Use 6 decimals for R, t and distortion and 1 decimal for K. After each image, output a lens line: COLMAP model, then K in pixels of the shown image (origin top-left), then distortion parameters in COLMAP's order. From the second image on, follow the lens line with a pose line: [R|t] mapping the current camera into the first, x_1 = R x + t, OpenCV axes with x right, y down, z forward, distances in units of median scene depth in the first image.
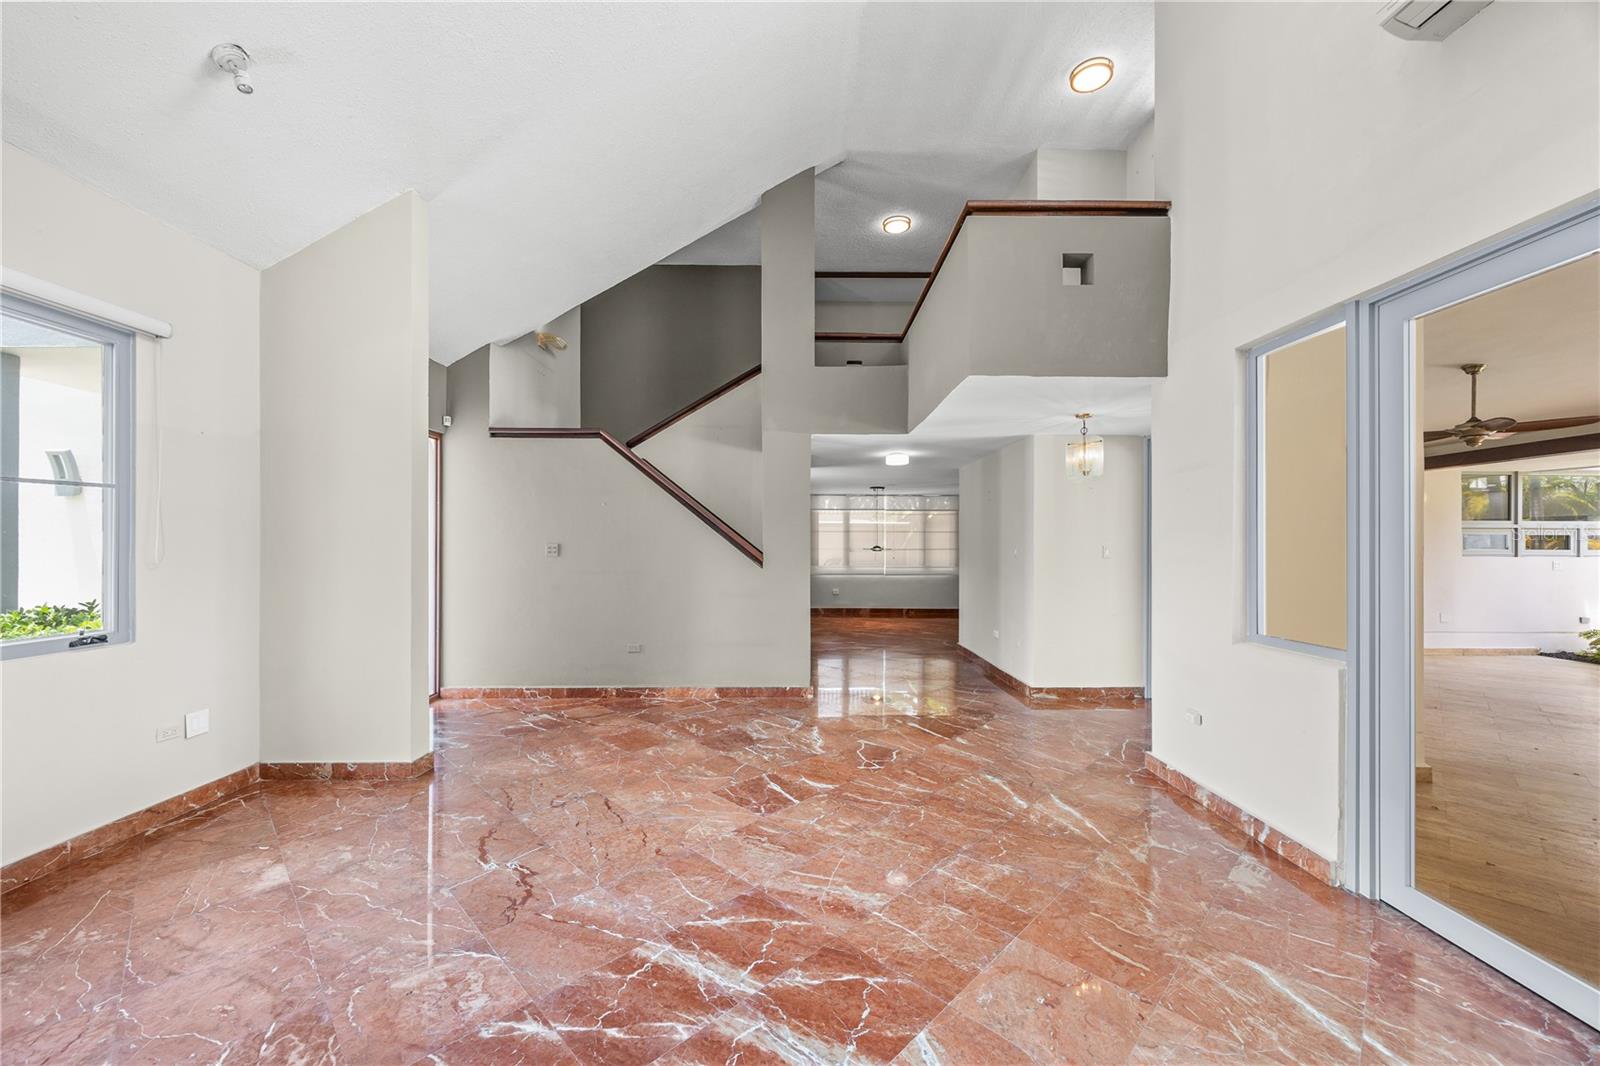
lens RADIAL K [[611.1, 0, 800.2], [0, 611.1, 545.3], [0, 0, 1]] dist [-0.001535, -0.000128]
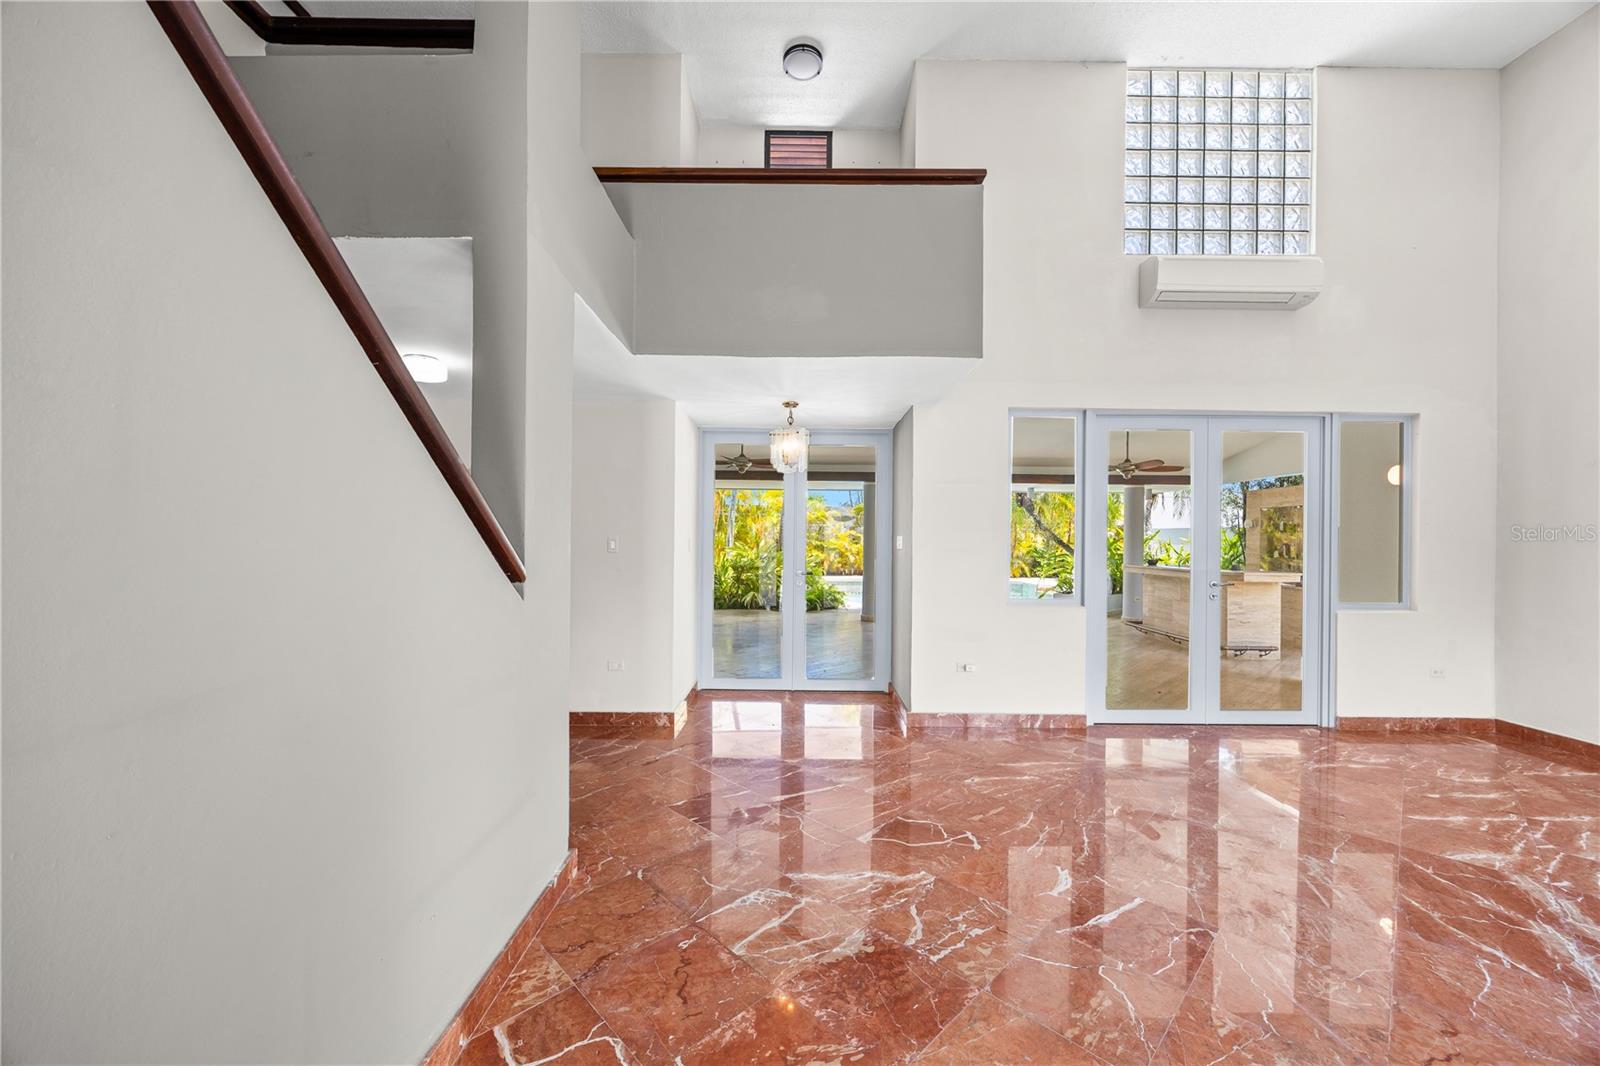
lens RADIAL K [[611.1, 0, 800.3], [0, 611.1, 544.2], [0, 0, 1]] dist [-0.001535, -0.000128]
pose [[0.012935, -0.013560, 0.999824, -0.678740], [-0.008059, 0.999874, 0.013665, -0.004897], [-0.999884, -0.008234, 0.012825, 1.308598]]
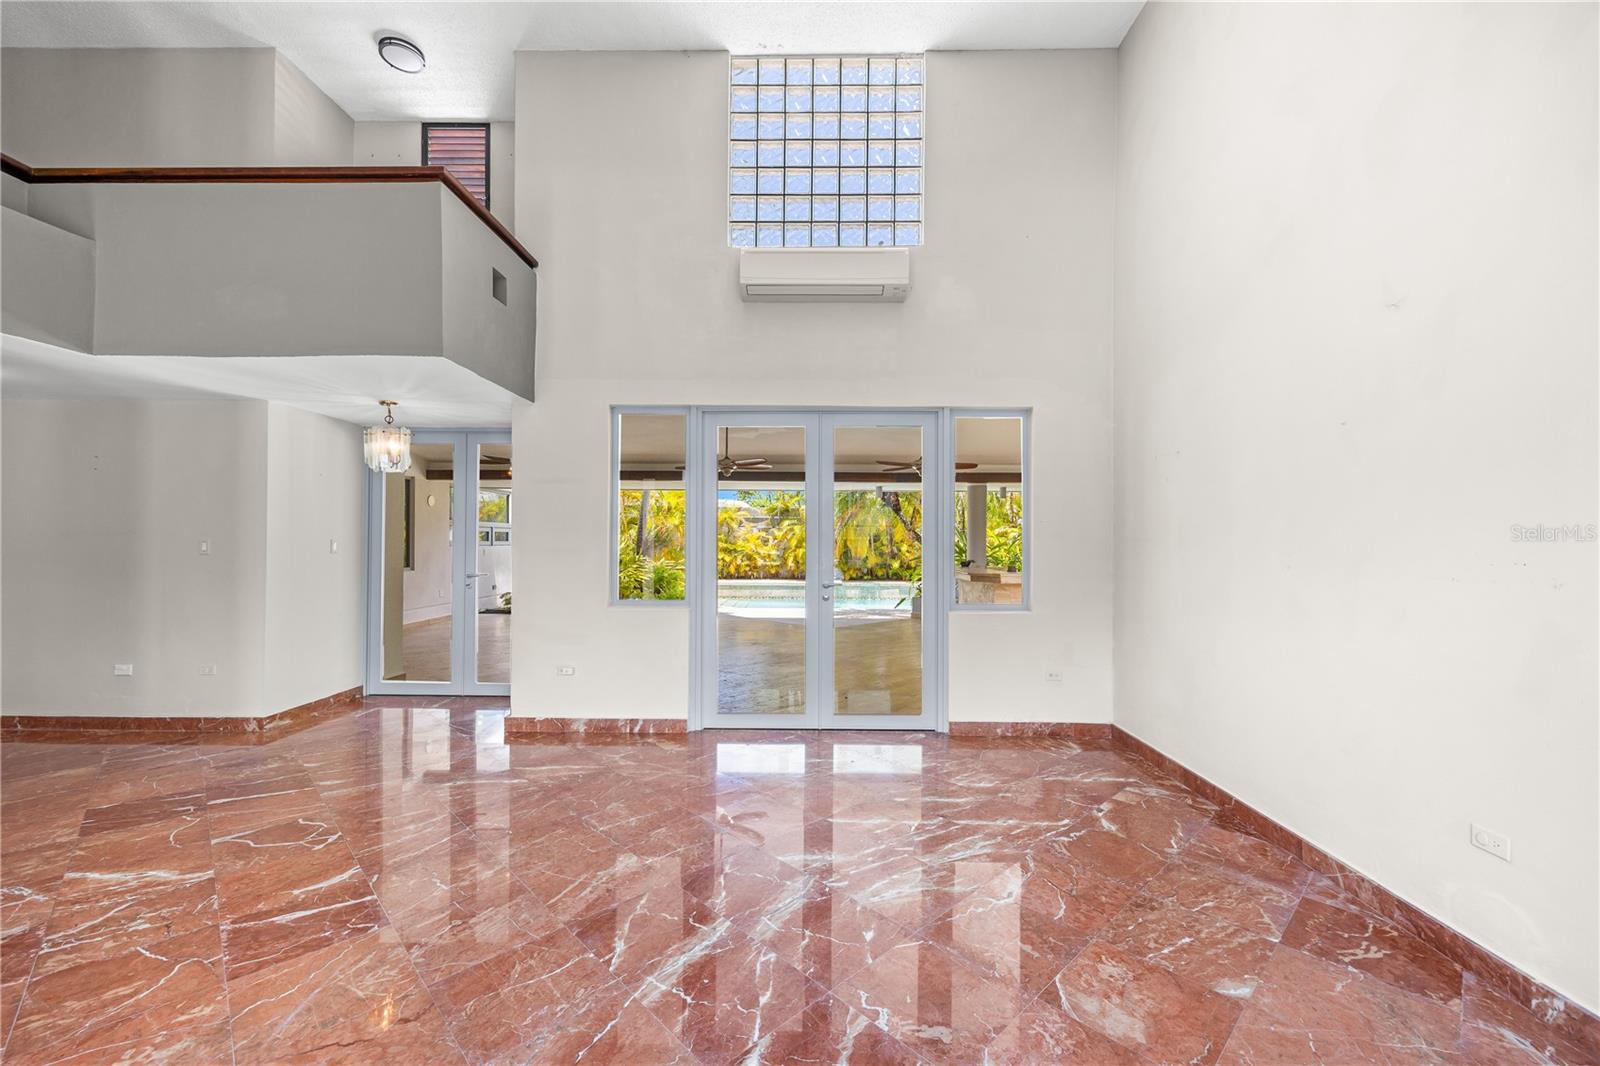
lens RADIAL K [[645.6, 0, 797.8], [0, 645.6, 541.7], [0, 0, 1]] dist [0.008485, -0.001928]
pose [[0.028149, -0.004815, 0.999592, -0.706084], [-0.003877, 0.999980, 0.004926, -0.004212], [-0.999596, -0.004014, 0.028129, 0.449211]]
